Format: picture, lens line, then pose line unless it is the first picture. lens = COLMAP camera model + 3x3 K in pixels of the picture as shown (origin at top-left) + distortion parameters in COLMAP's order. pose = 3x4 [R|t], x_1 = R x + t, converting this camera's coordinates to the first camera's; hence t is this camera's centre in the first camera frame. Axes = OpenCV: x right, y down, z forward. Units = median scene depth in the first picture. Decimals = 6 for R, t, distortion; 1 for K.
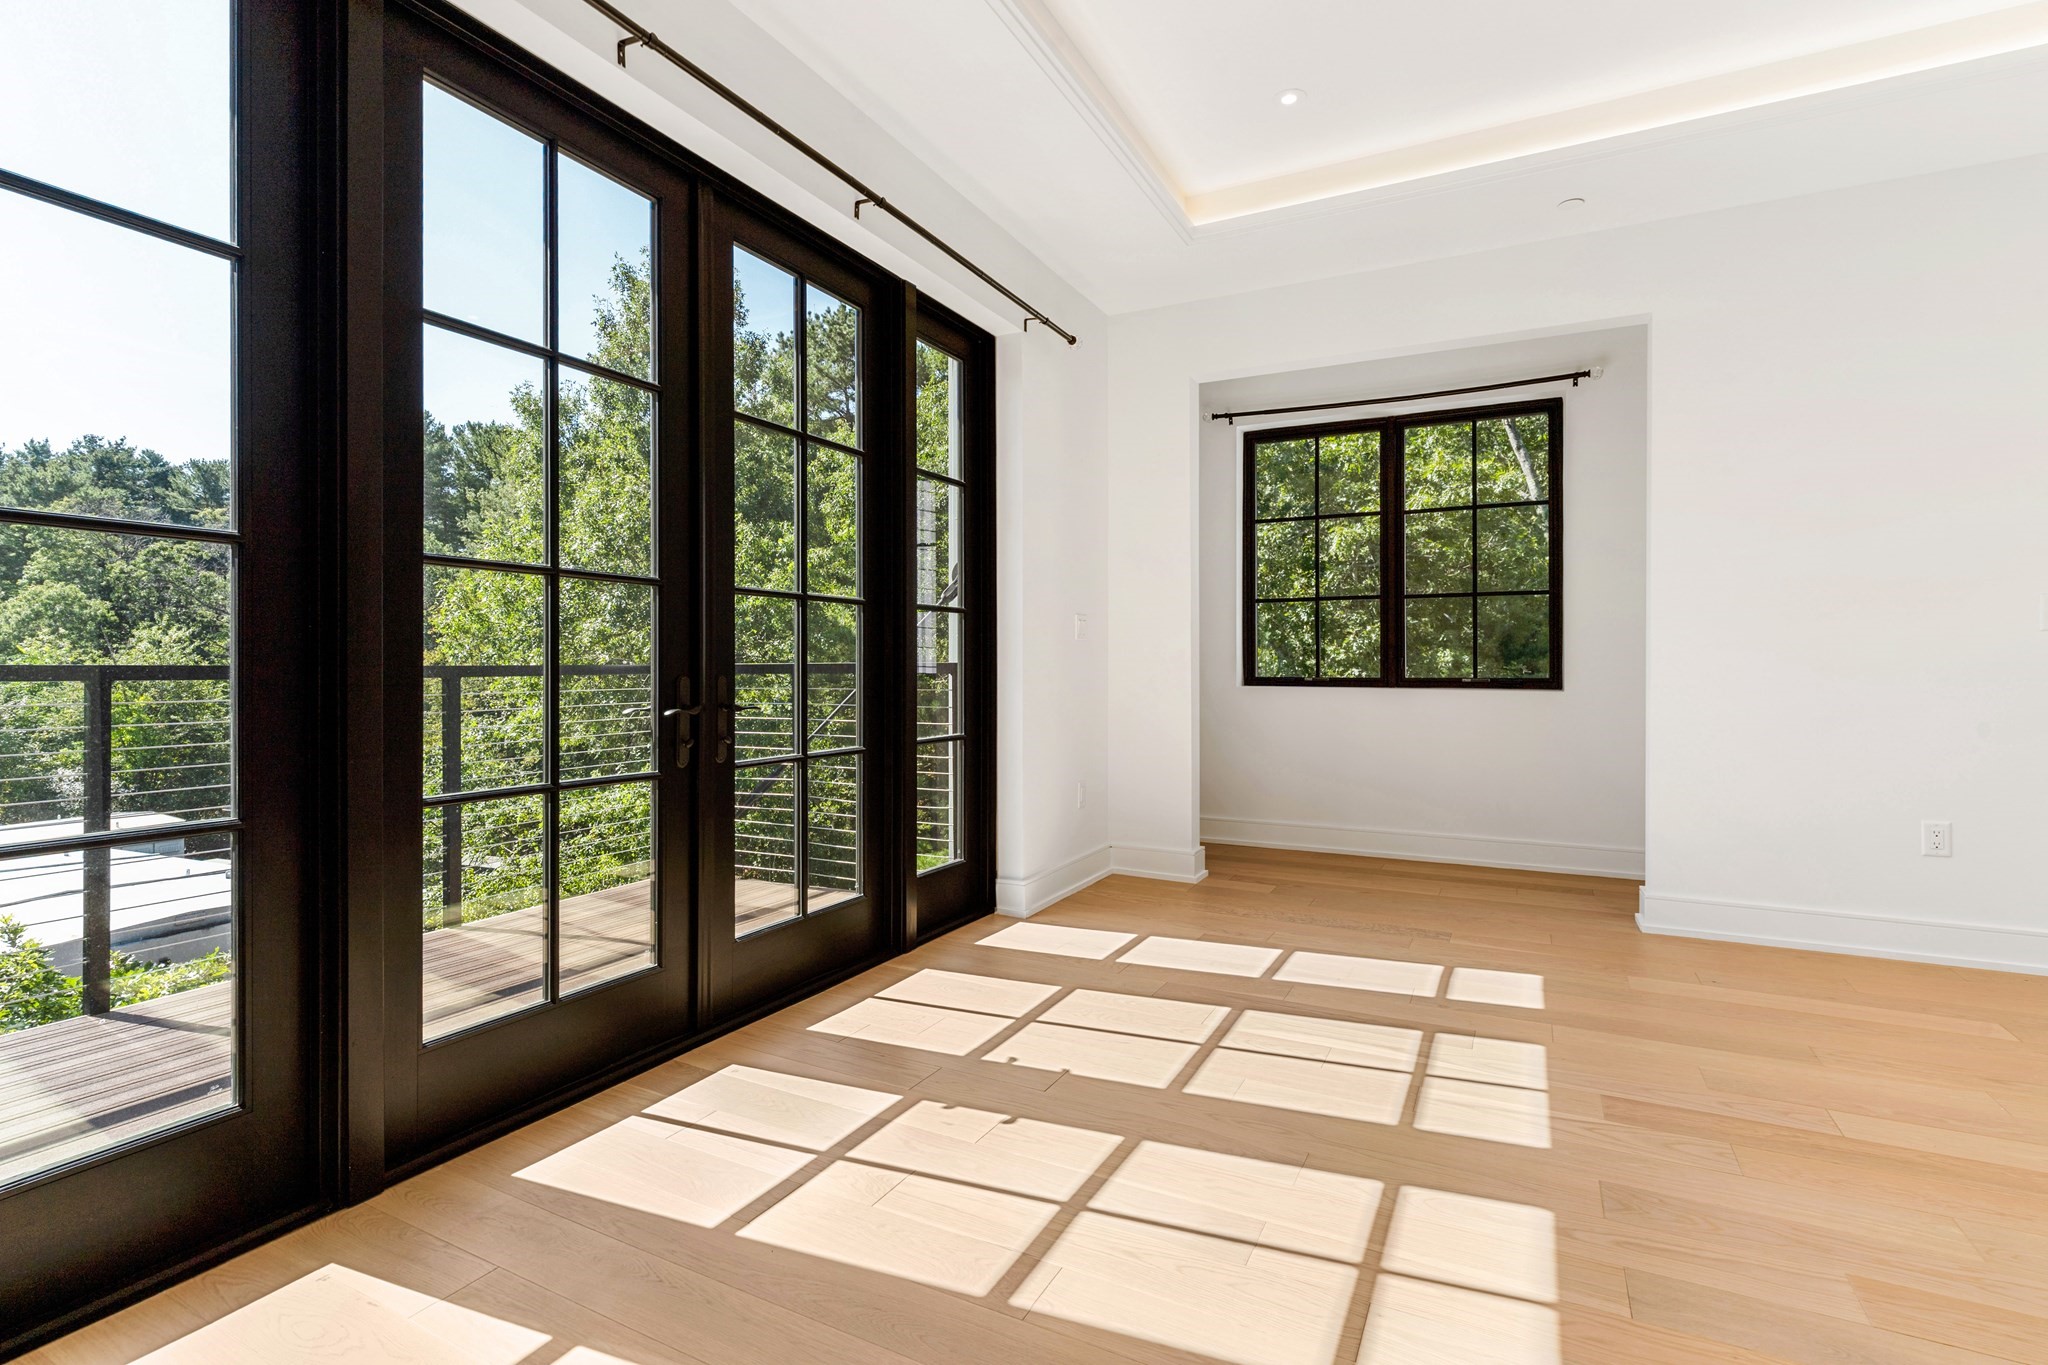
lens RADIAL K [[982.7, 0, 1010.6], [0, 982.7, 666.7], [0, 0, 1]] dist [0.006453, -0.000150]
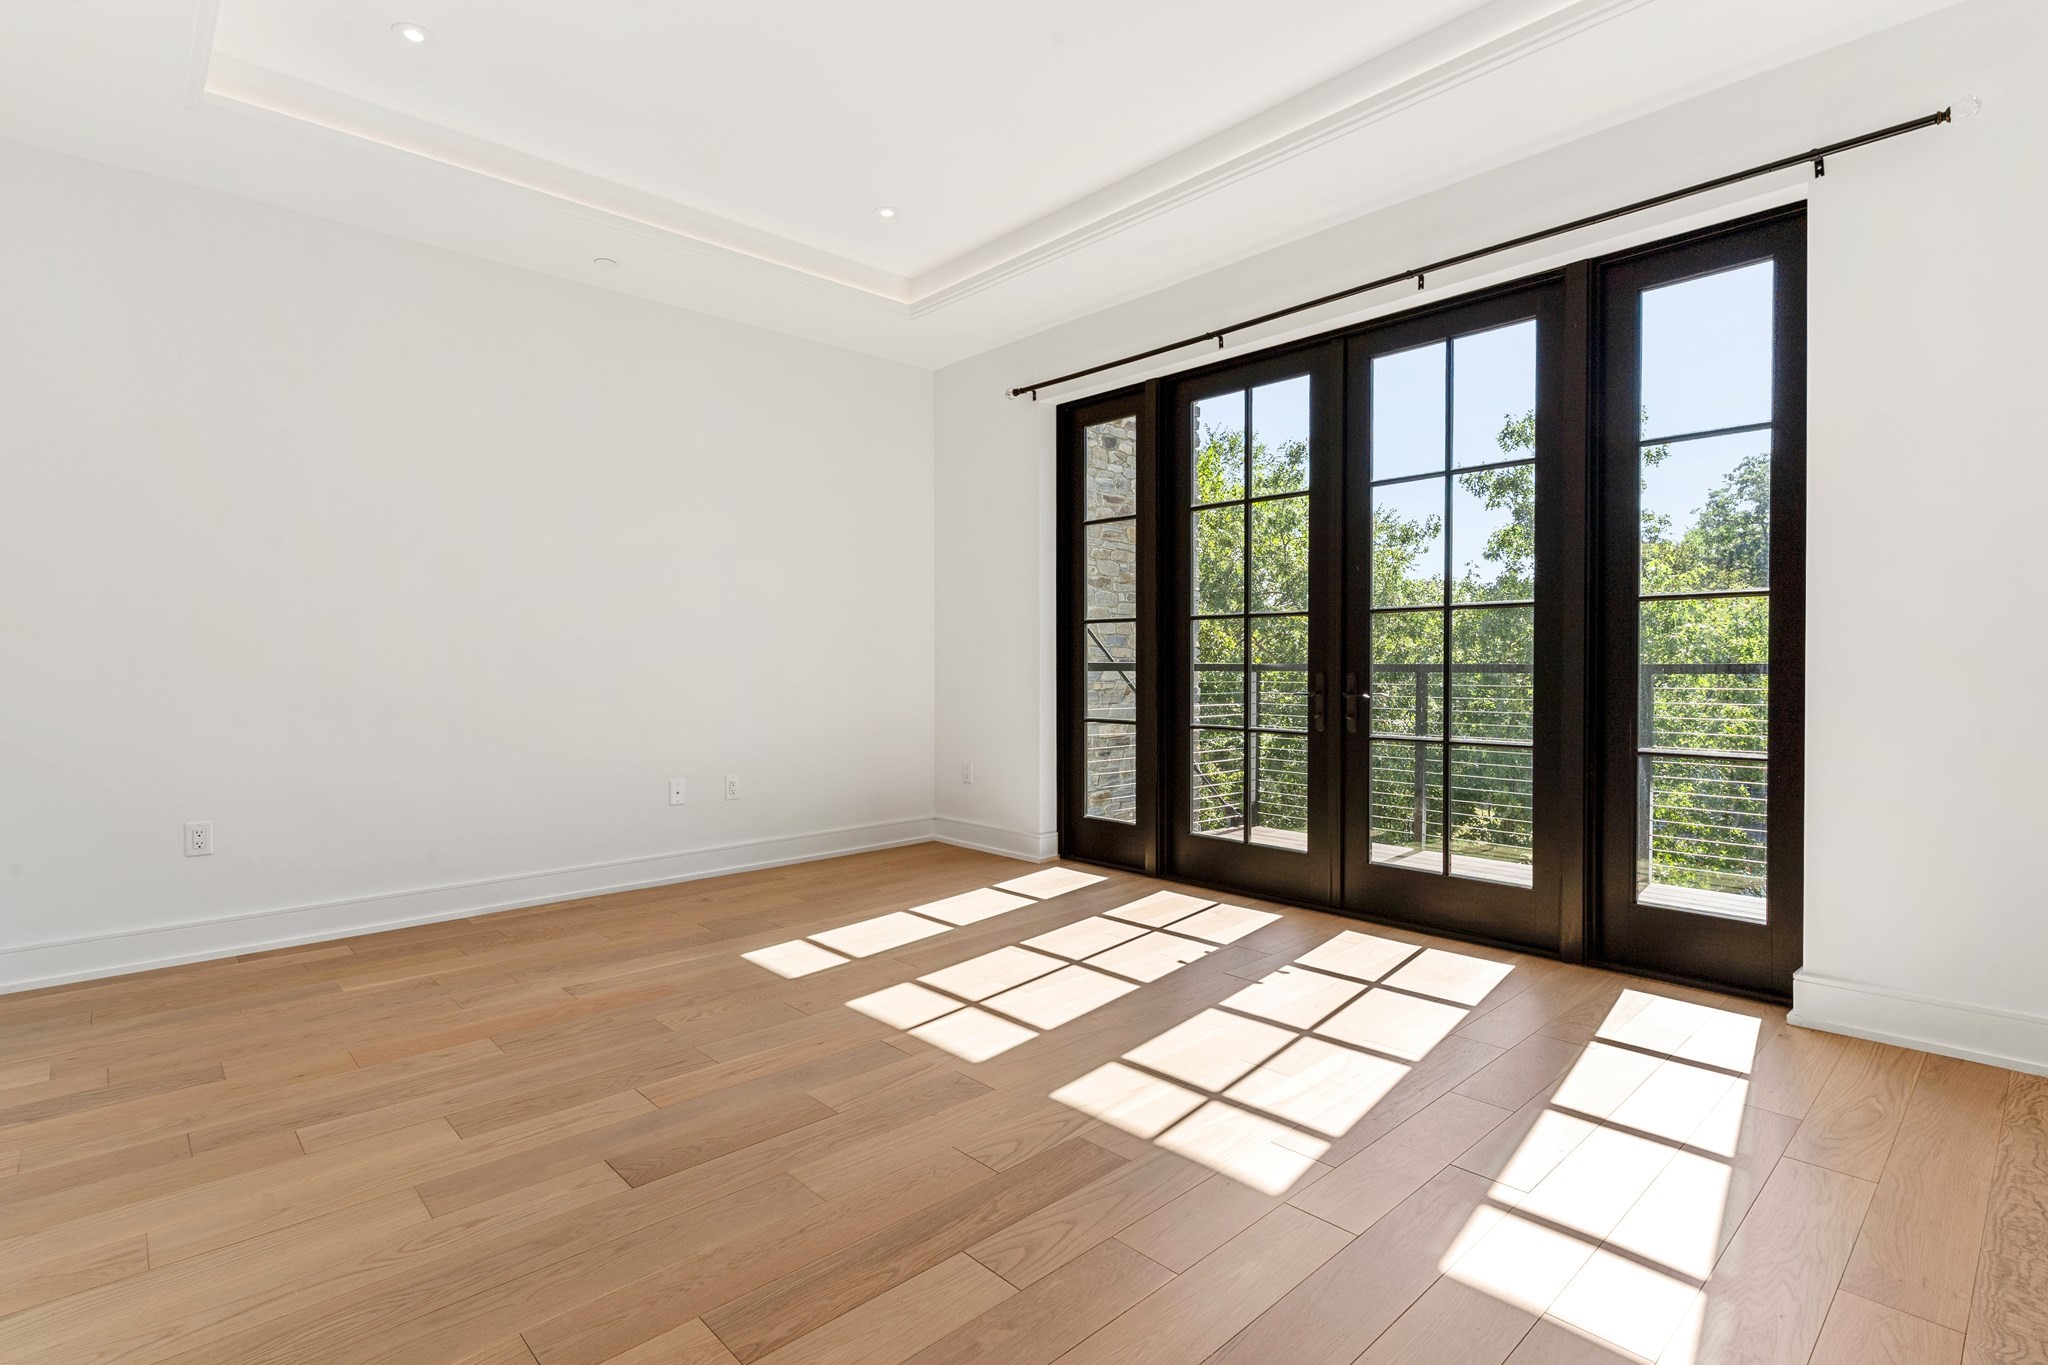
lens RADIAL K [[982.7, 0, 1014.8], [0, 982.7, 682.7], [0, 0, 1]] dist [0.006453, -0.000150]
pose [[-0.333651, 0.017950, -0.942526, 0.972487], [-0.002183, 0.999801, 0.019814, -0.002835], [0.942694, 0.008668, -0.333546, 0.807529]]
